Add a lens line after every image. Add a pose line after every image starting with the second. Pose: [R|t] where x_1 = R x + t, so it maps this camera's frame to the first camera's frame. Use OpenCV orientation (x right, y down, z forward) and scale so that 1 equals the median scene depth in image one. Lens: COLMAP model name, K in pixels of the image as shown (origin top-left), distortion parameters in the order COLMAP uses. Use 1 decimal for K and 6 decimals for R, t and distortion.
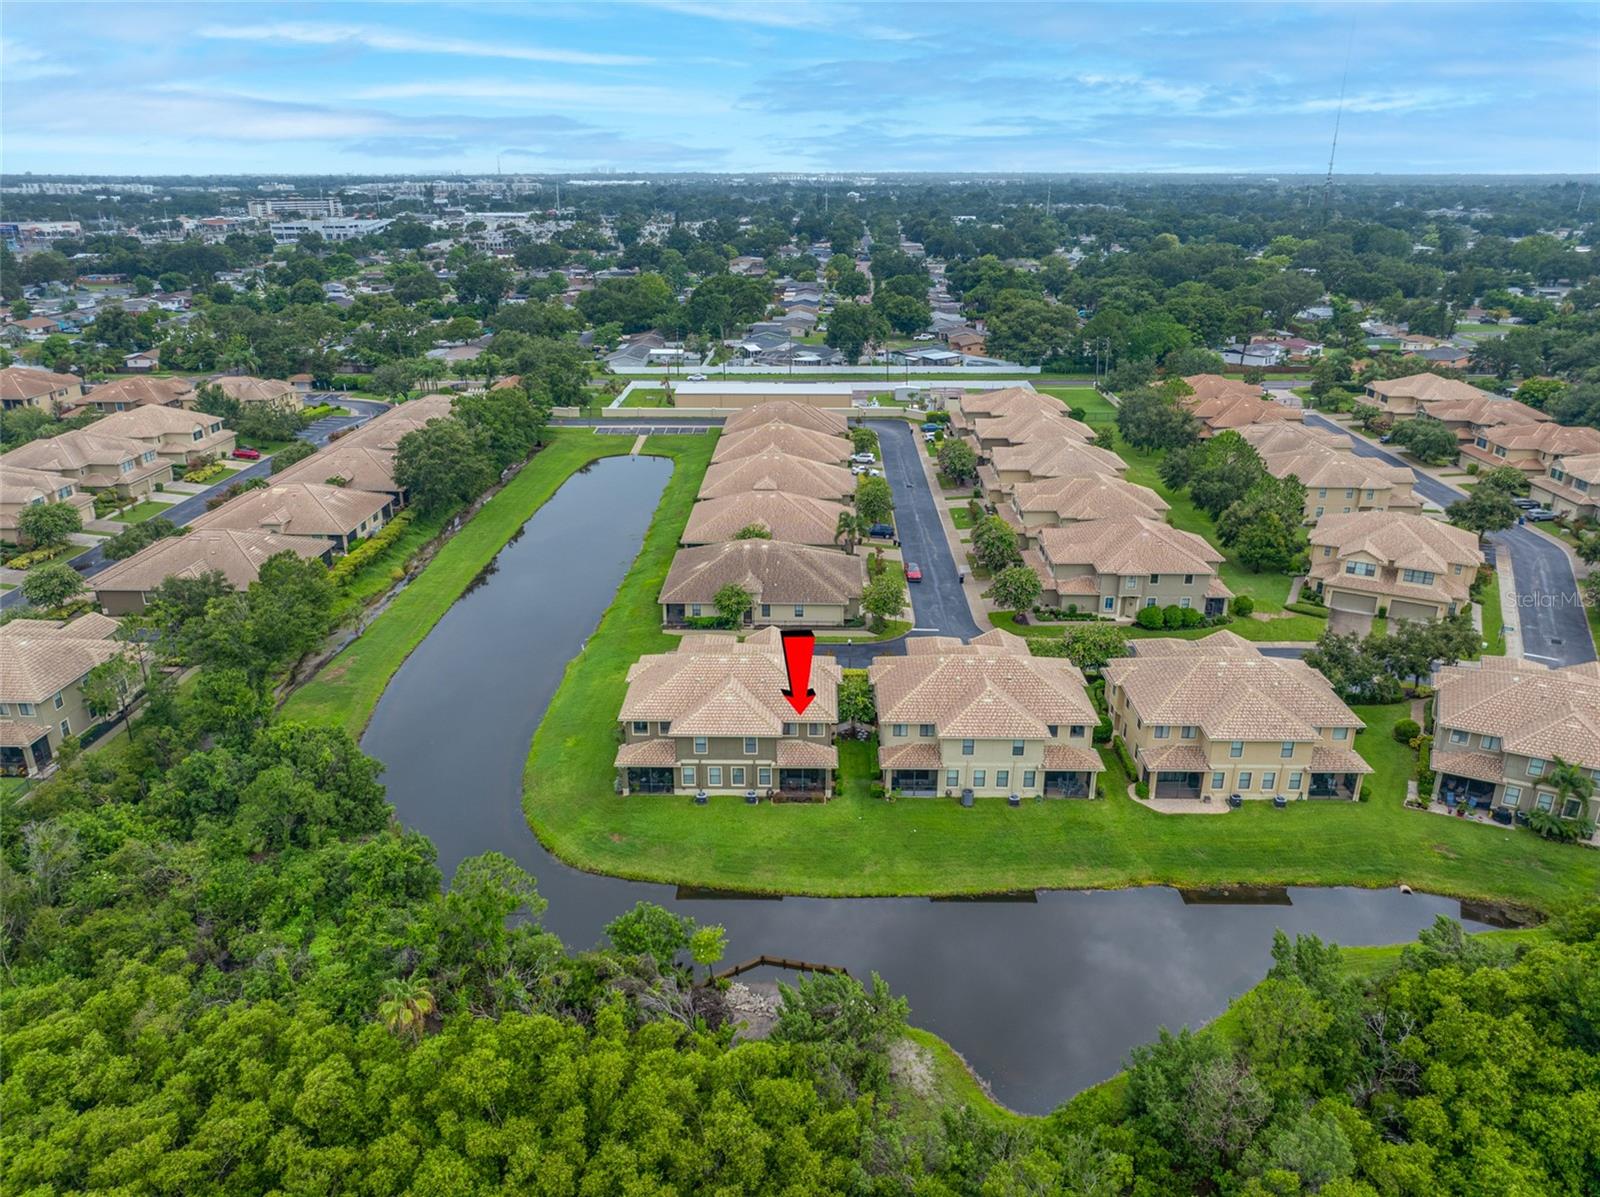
lens RADIAL K [[1130.3, 0, 805.7], [0, 1130.3, 596.1], [0, 0, 1]] dist [-0.004448, -0.001312]
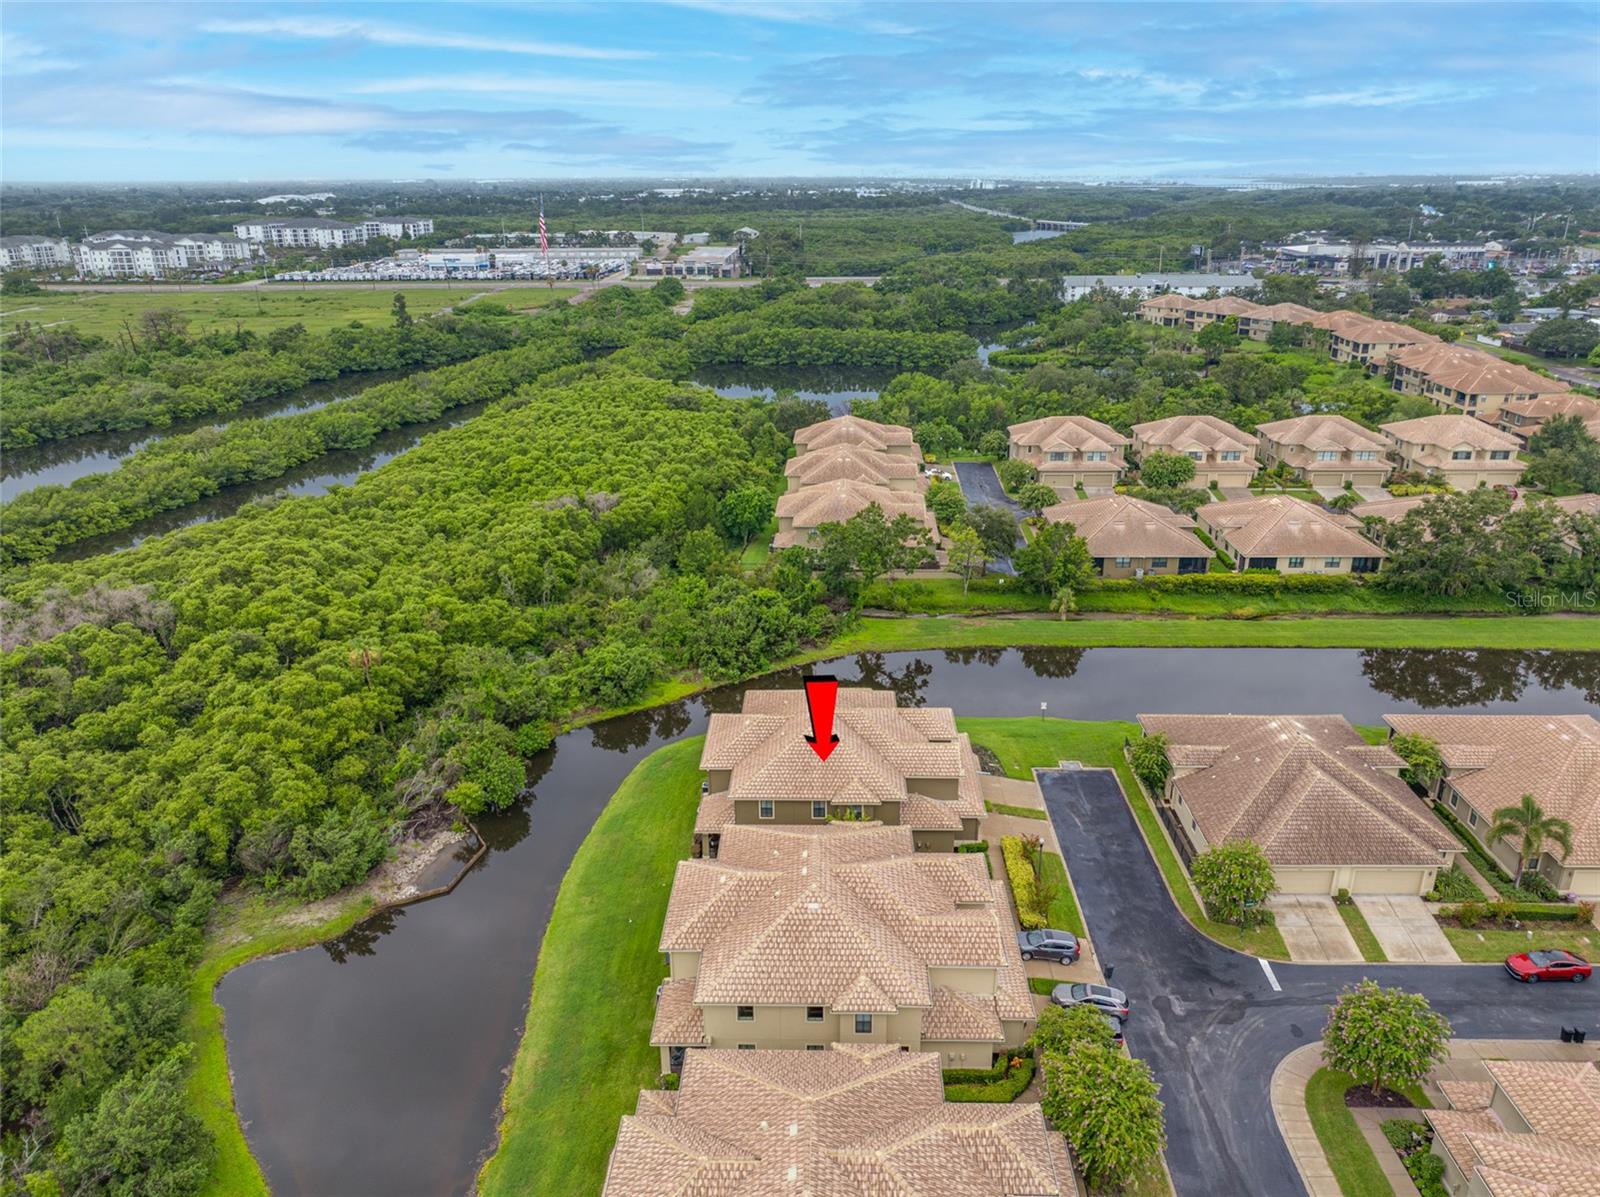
lens RADIAL K [[1130.3, 0, 805.7], [0, 1130.3, 596.1], [0, 0, 1]] dist [-0.004448, -0.001312]
pose [[-0.008308, 0.349176, -0.937020, 0.589434], [-0.345293, 0.878414, 0.330398, -0.251315], [0.938458, 0.326291, 0.113270, 0.664386]]
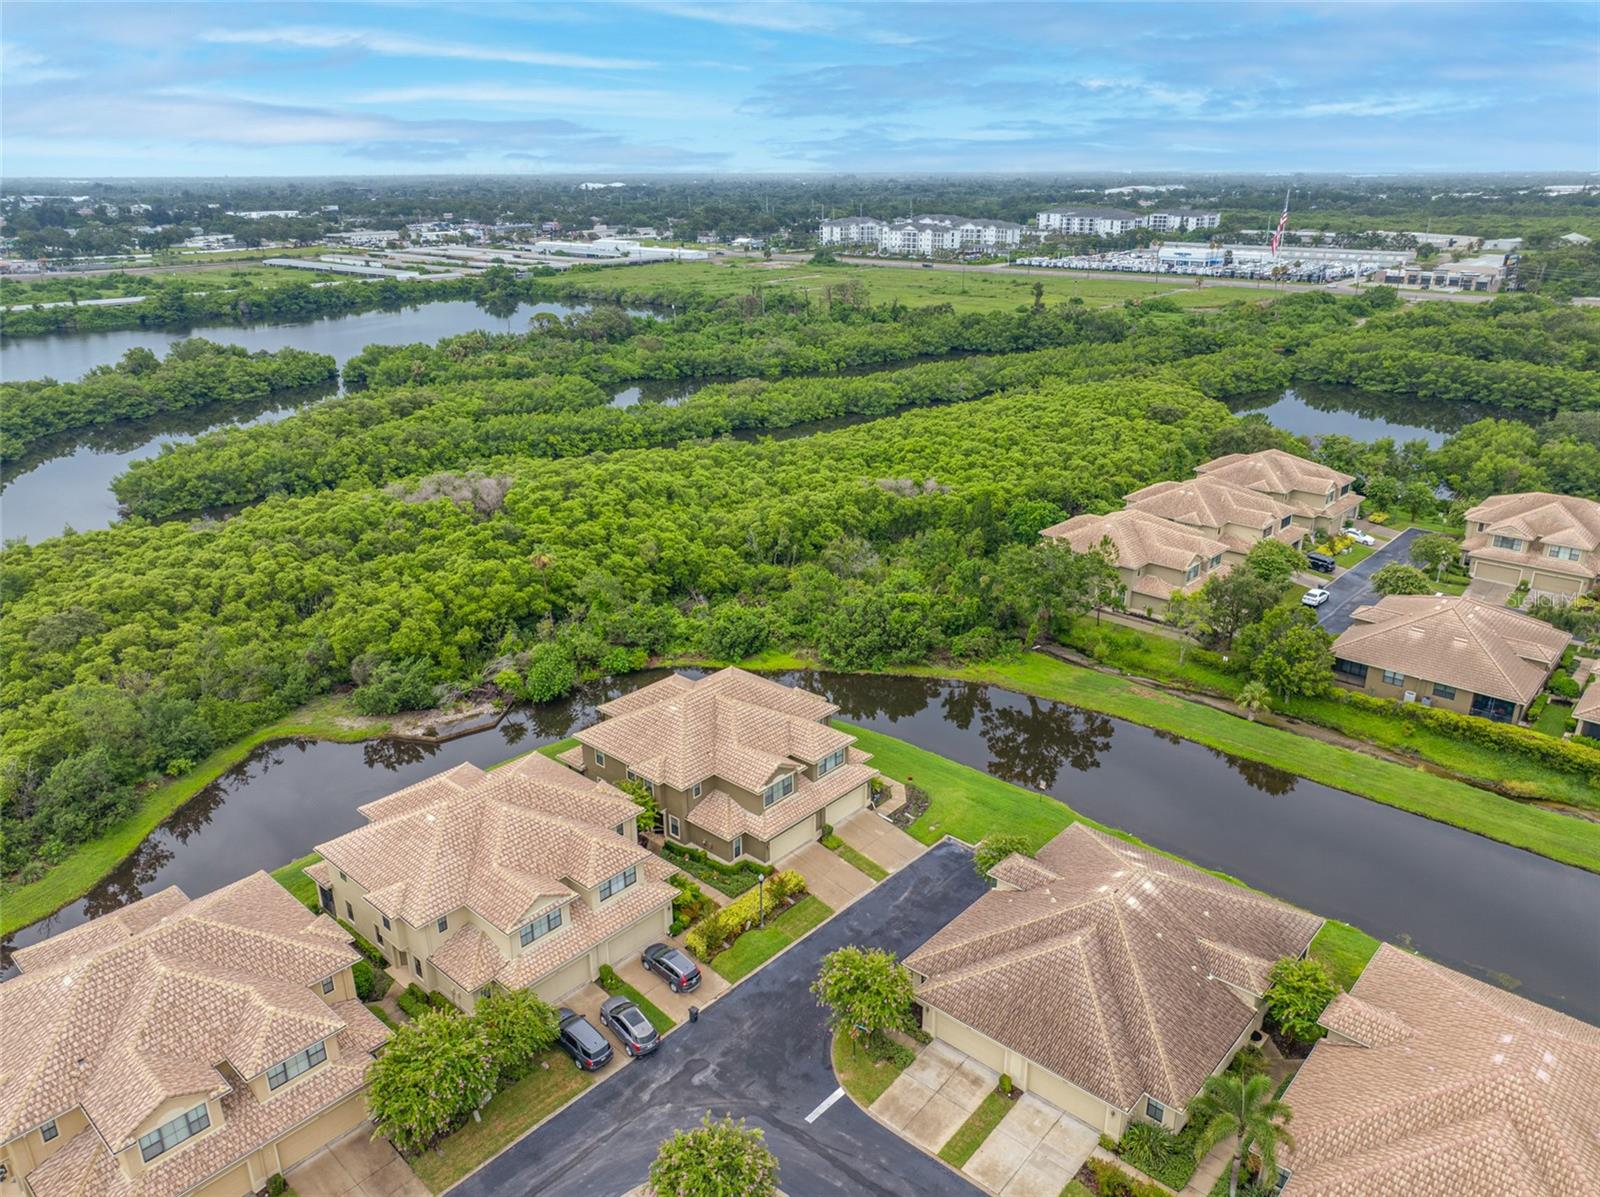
lens RADIAL K [[1130.3, 0, 805.7], [0, 1130.3, 596.1], [0, 0, 1]] dist [-0.004448, -0.001312]
pose [[-0.654892, 0.267284, -0.706877, 0.409931], [-0.263061, 0.796243, 0.544790, -0.422914], [0.708459, 0.542730, -0.451142, 1.118085]]
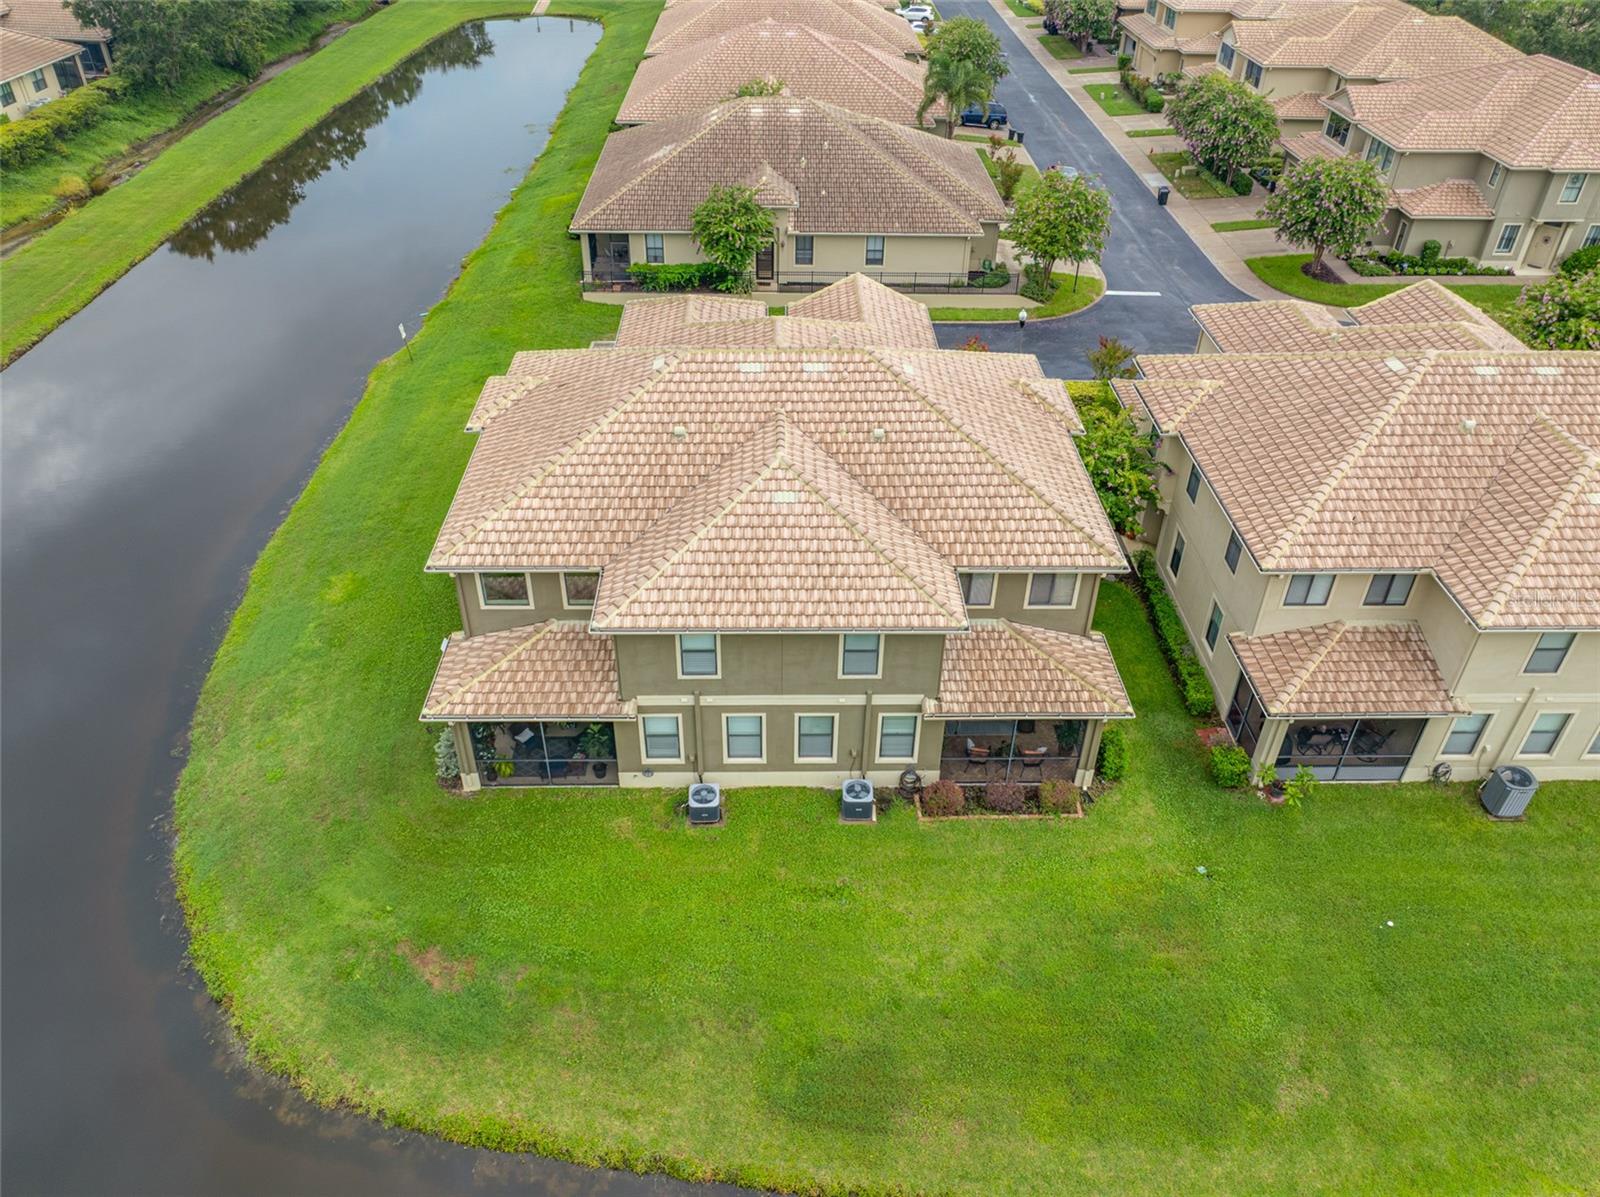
lens RADIAL K [[1143.9, 0, 803.7], [0, 1143.9, 602.7], [0, 0, 1]] dist [-0.003158, 0.010381]
pose [[0.999216, -0.009771, 0.038355, -0.055140], [-0.001044, 0.962211, 0.272303, 0.024252], [-0.039567, -0.272129, 0.961447, 0.508600]]
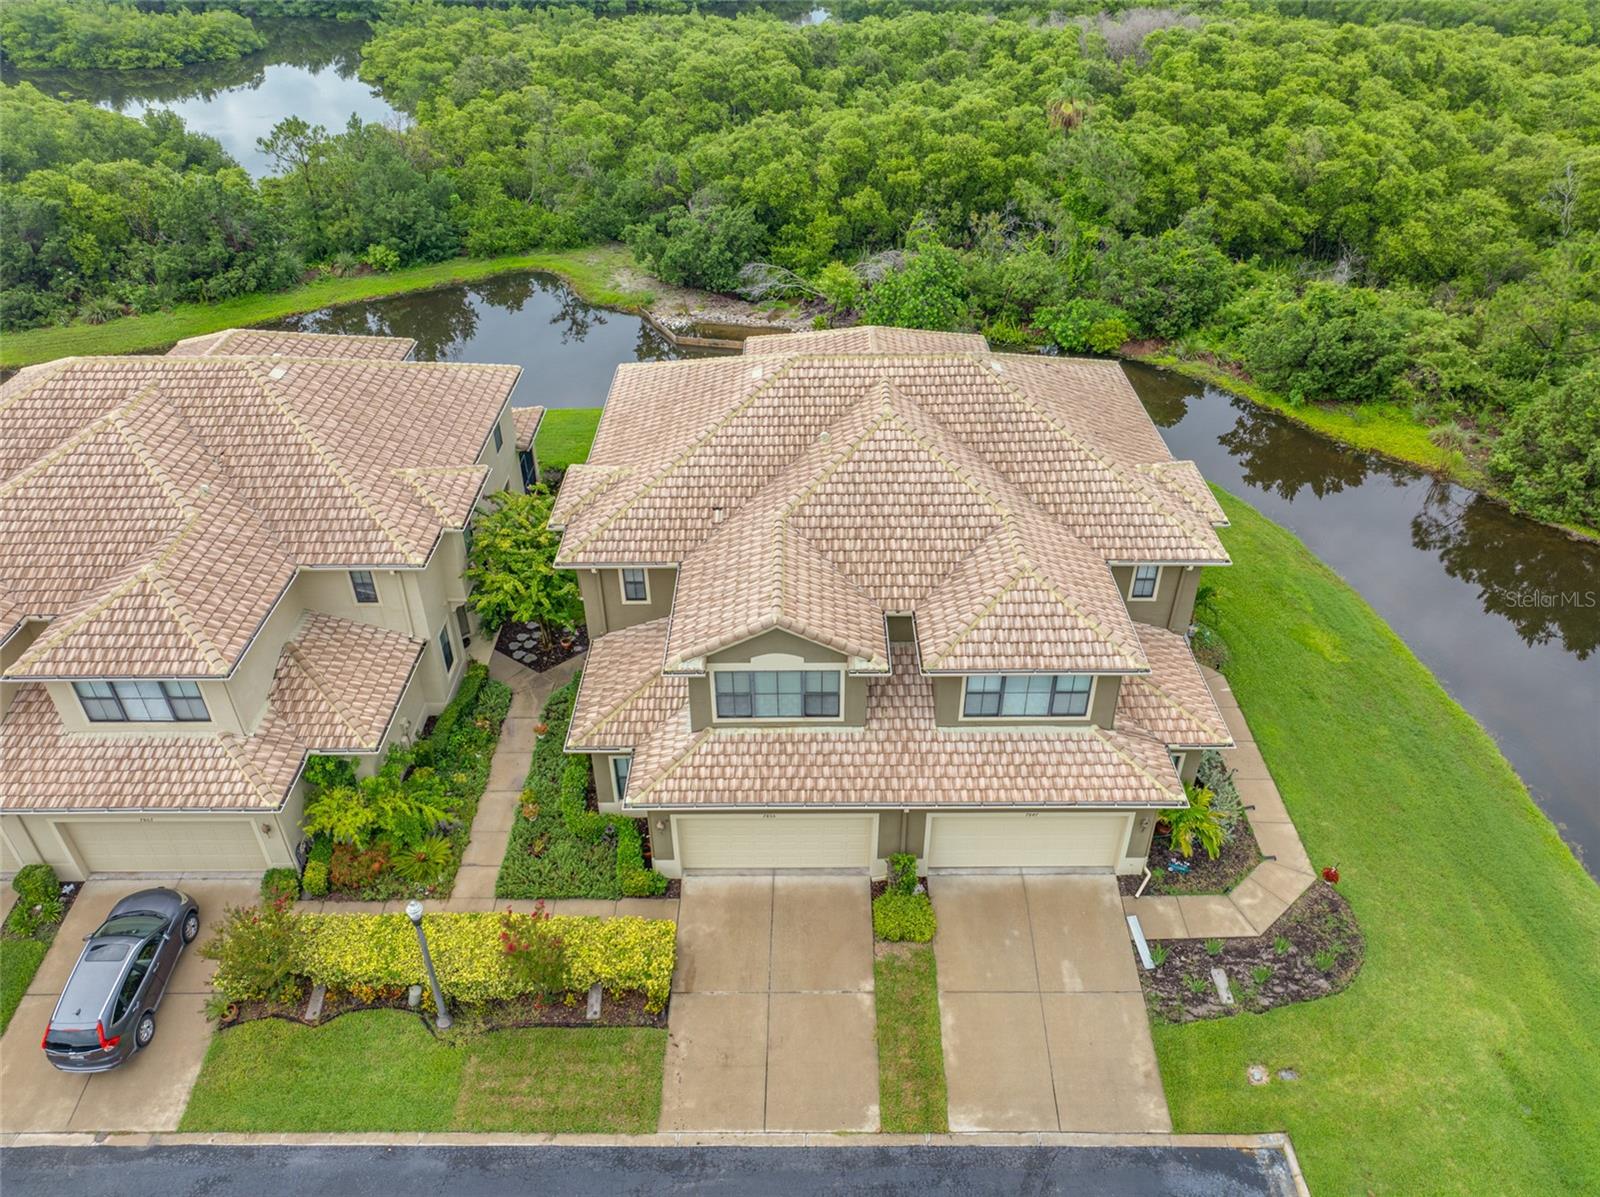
lens RADIAL K [[1130.3, 0, 805.7], [0, 1130.3, 596.1], [0, 0, 1]] dist [-0.004448, -0.001312]
pose [[-0.999868, 0.011154, -0.011775, -0.027993], [-0.003405, 0.565432, 0.824788, -0.149545], [0.015858, 0.824720, -0.565319, 0.973210]]
